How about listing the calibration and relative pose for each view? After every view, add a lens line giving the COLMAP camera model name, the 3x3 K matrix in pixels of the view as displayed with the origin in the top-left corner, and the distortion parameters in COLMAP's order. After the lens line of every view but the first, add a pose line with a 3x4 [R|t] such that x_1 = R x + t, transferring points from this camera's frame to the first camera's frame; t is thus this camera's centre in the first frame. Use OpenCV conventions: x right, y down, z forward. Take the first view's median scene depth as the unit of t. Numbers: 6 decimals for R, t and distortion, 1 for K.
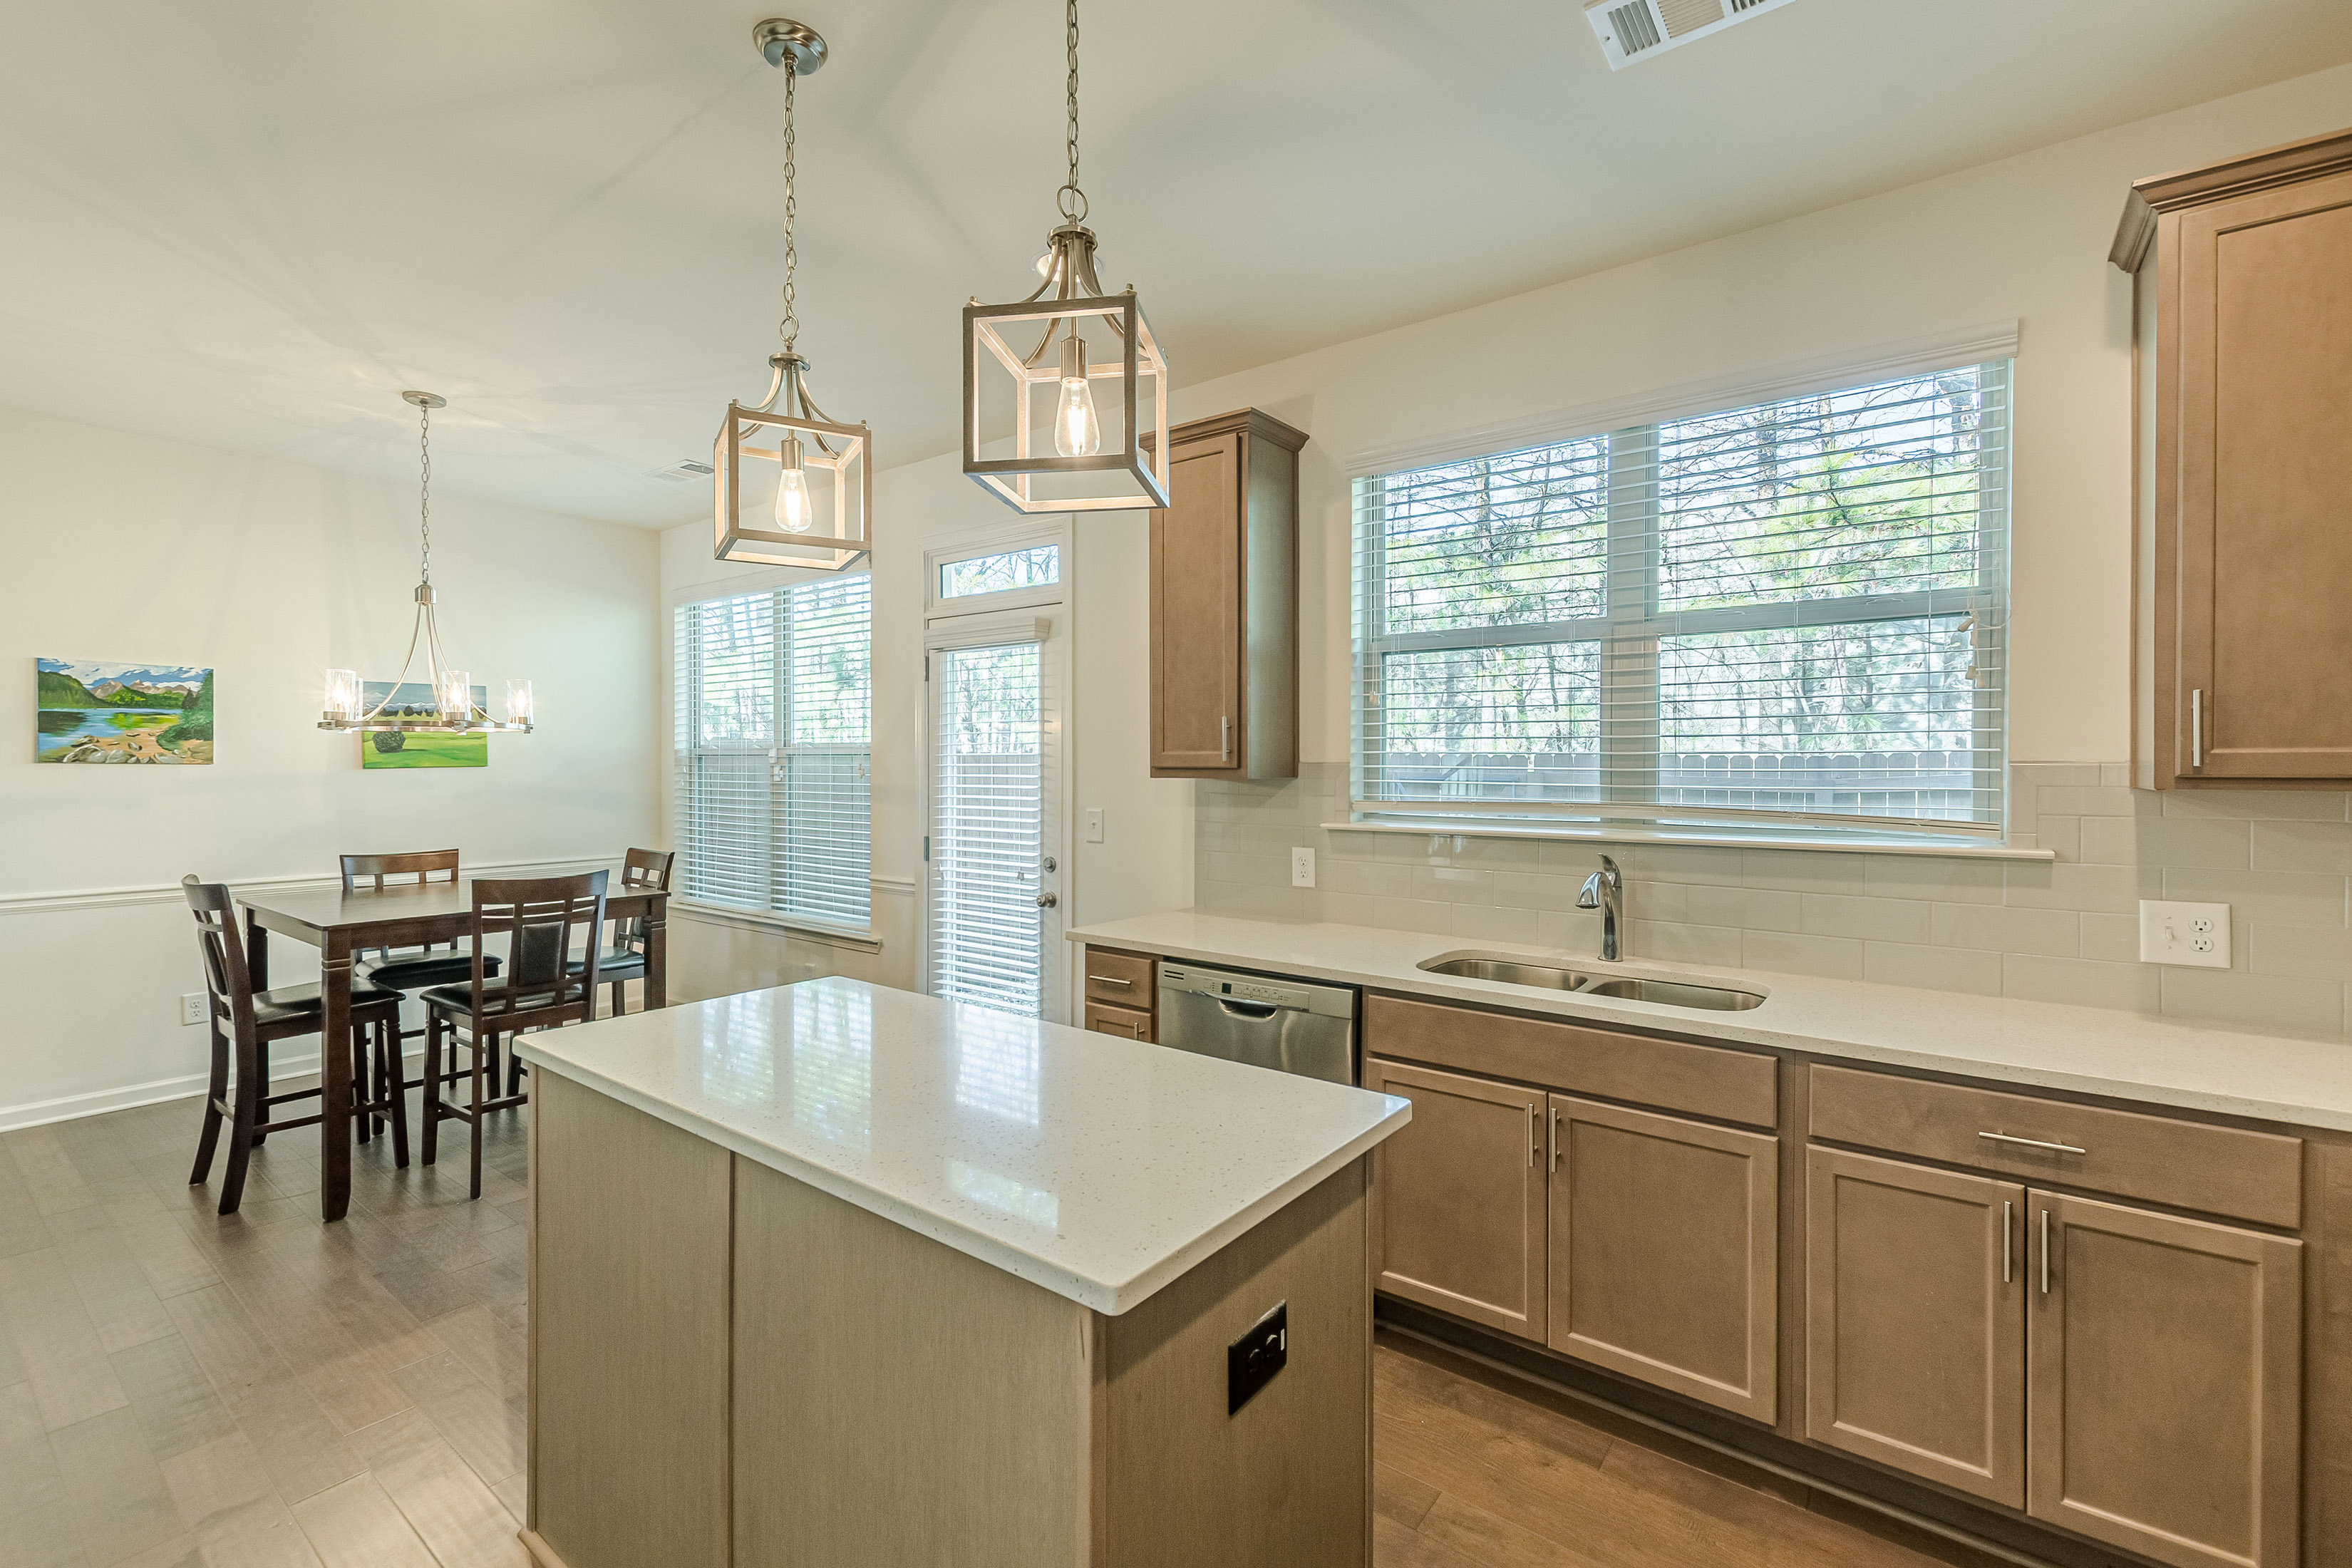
lens RADIAL K [[1023.0, 0, 1168.3], [0, 1023.0, 772.2], [0, 0, 1]] dist [0.013071, -0.005303]
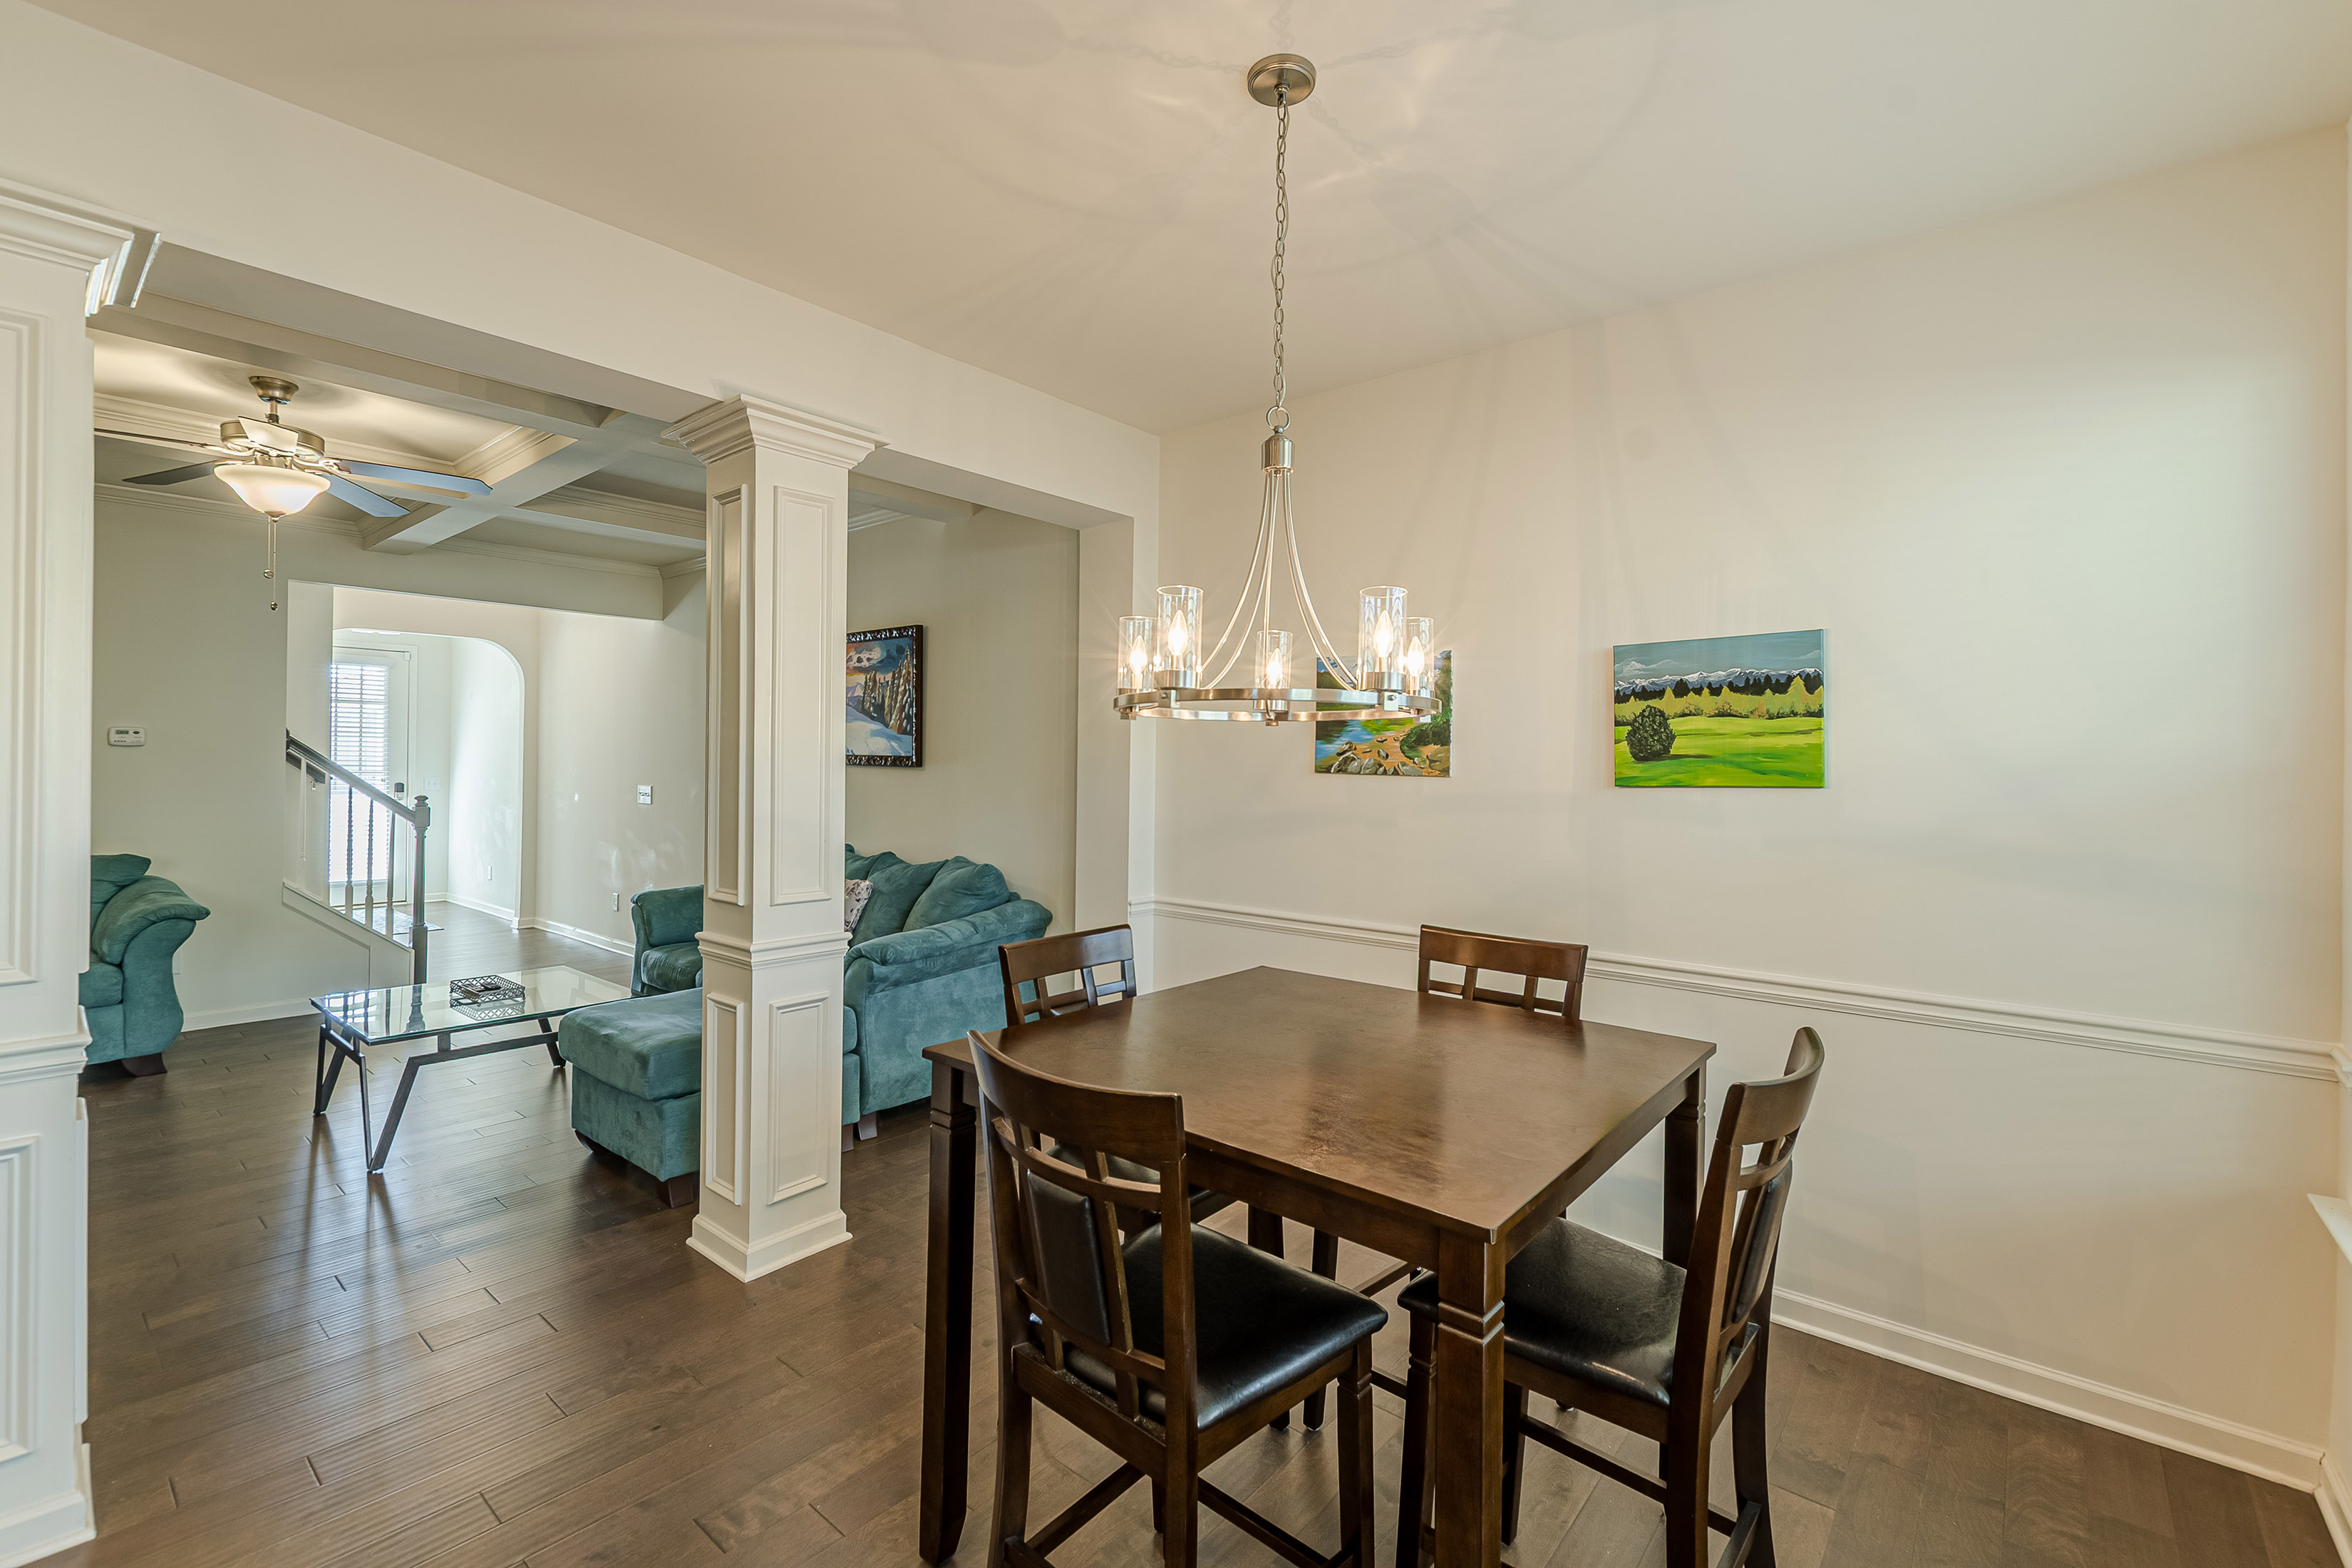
lens RADIAL K [[1023.0, 0, 1168.3], [0, 1023.0, 772.2], [0, 0, 1]] dist [0.013071, -0.005303]
pose [[-0.045831, 0.006646, -0.998927, -0.218582], [-0.018995, 0.999791, 0.007523, -0.016565], [0.998769, 0.019320, -0.045696, 1.065479]]
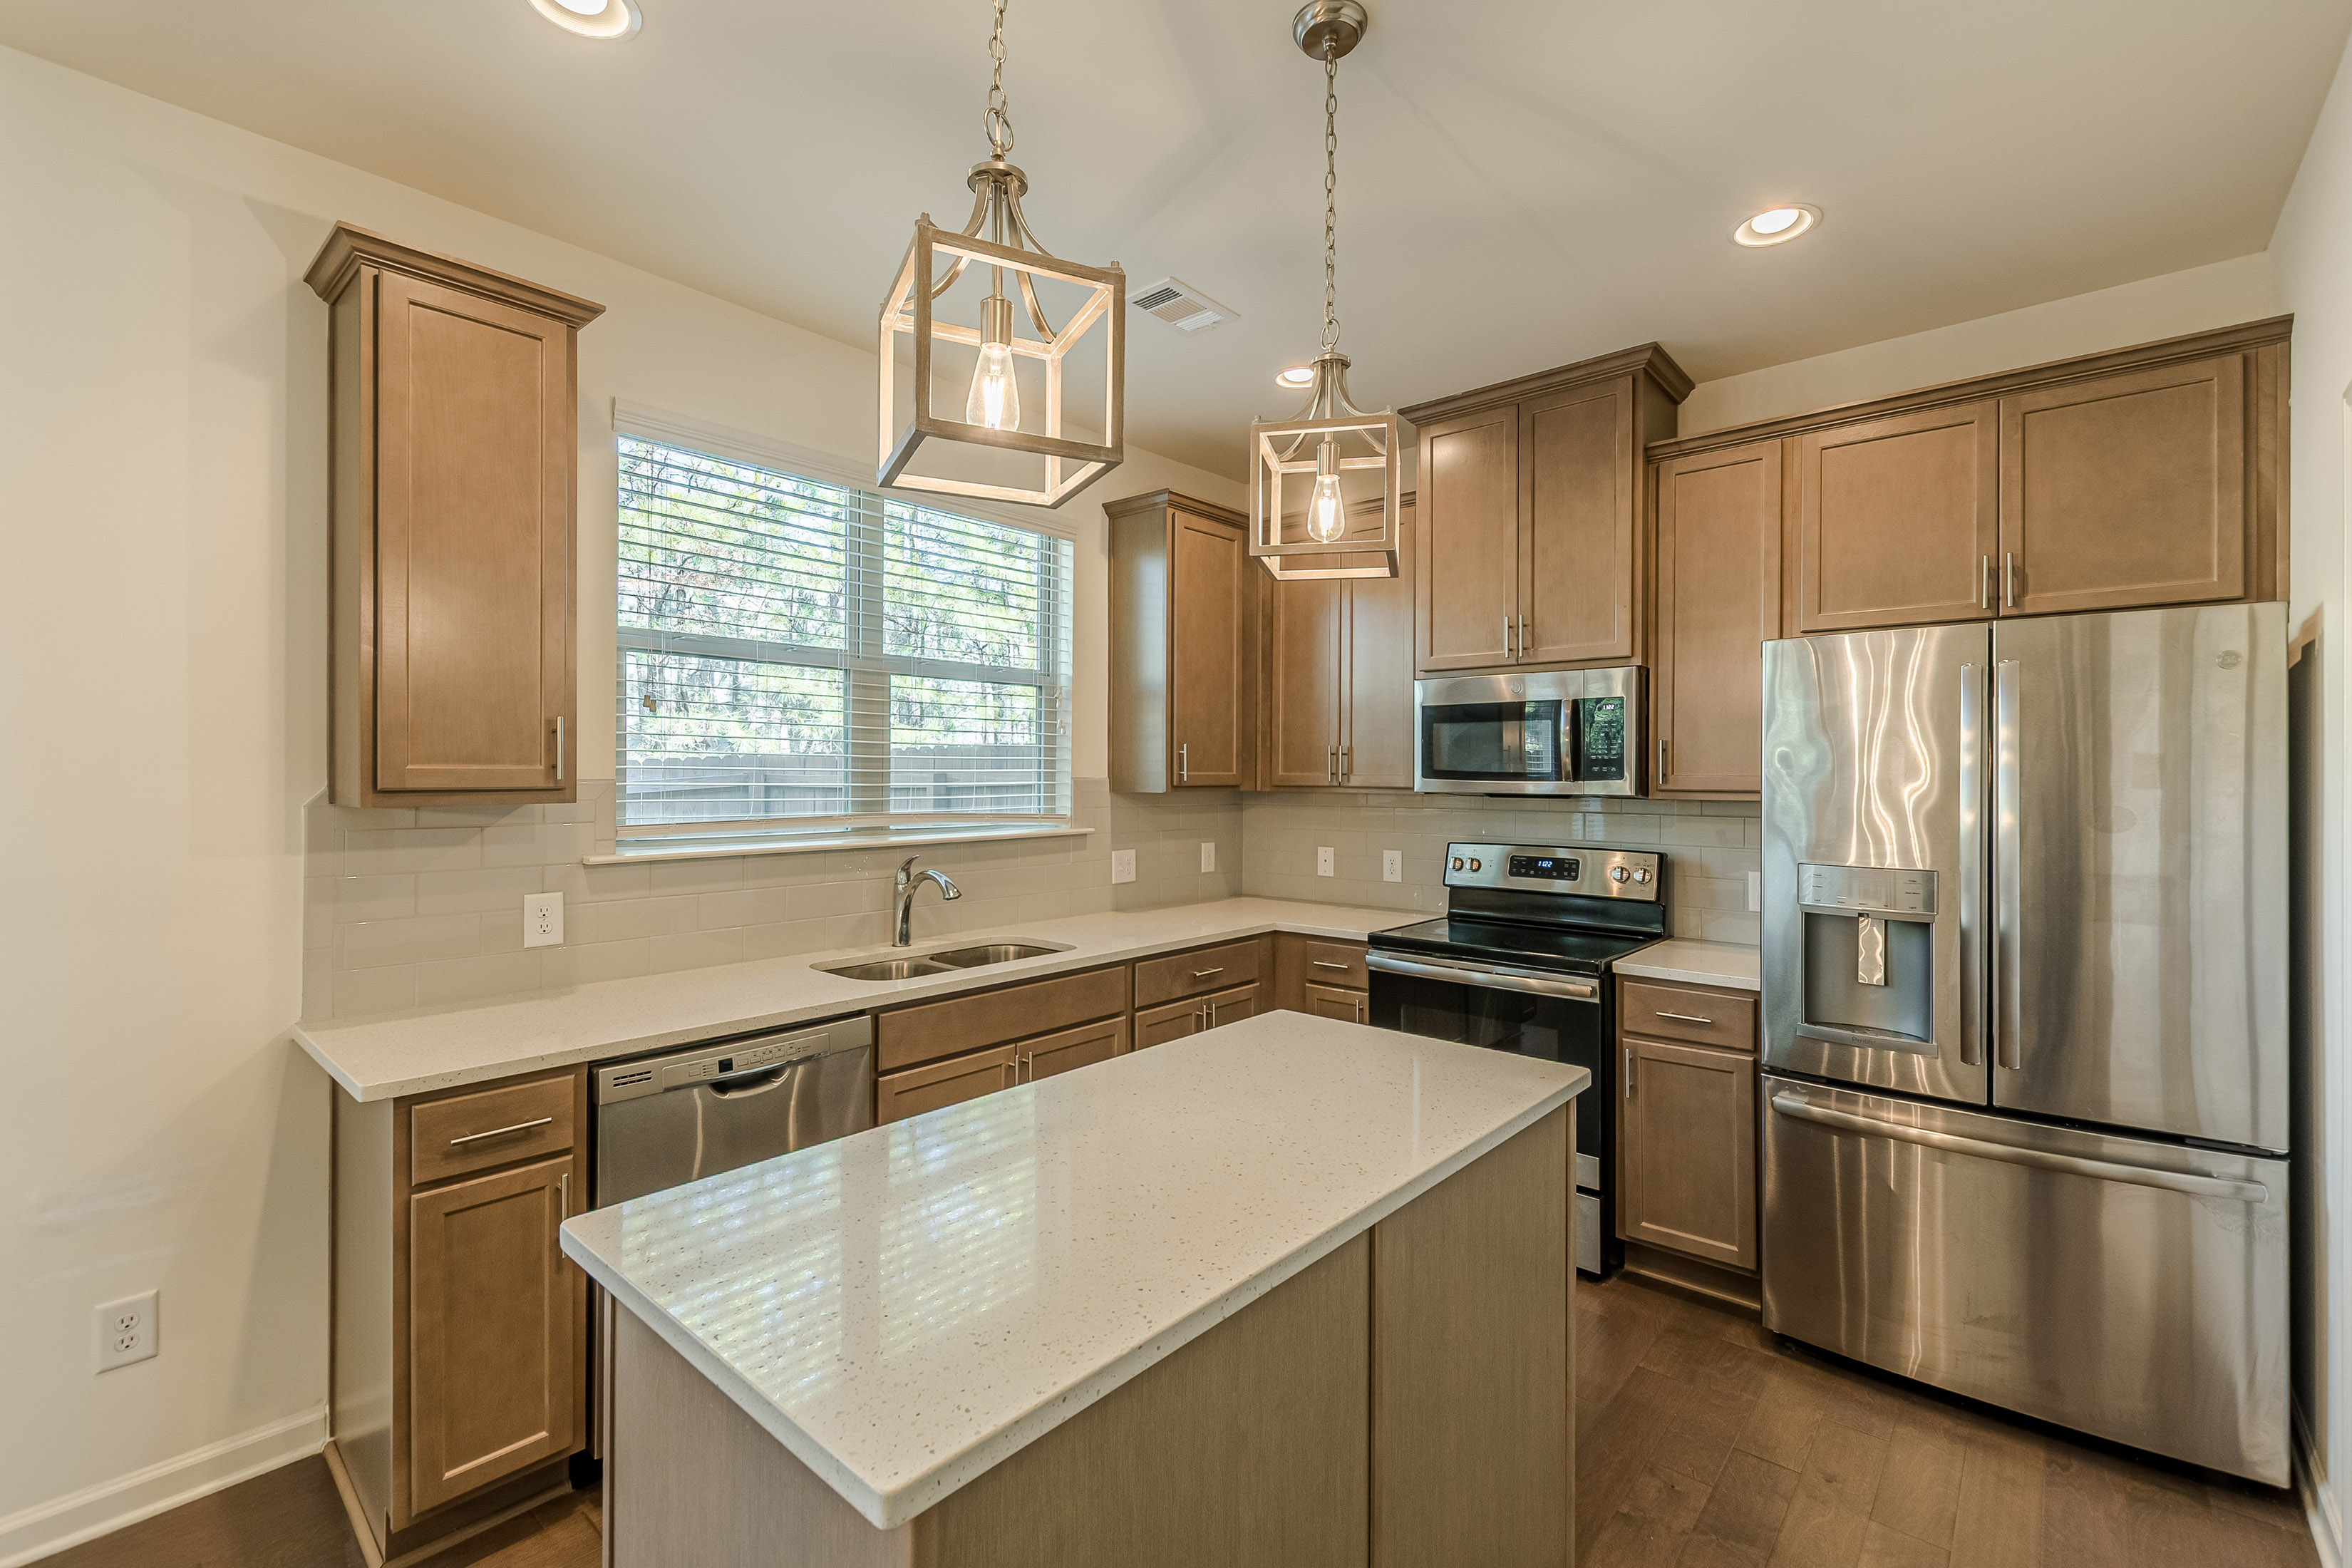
lens RADIAL K [[1023.0, 0, 1168.3], [0, 1023.0, 772.2], [0, 0, 1]] dist [0.013071, -0.005303]
pose [[0.064267, -0.000905, 0.997932, -0.571613], [0.002134, 0.999997, 0.000769, -0.013869], [-0.997930, 0.002080, 0.064268, 0.480260]]
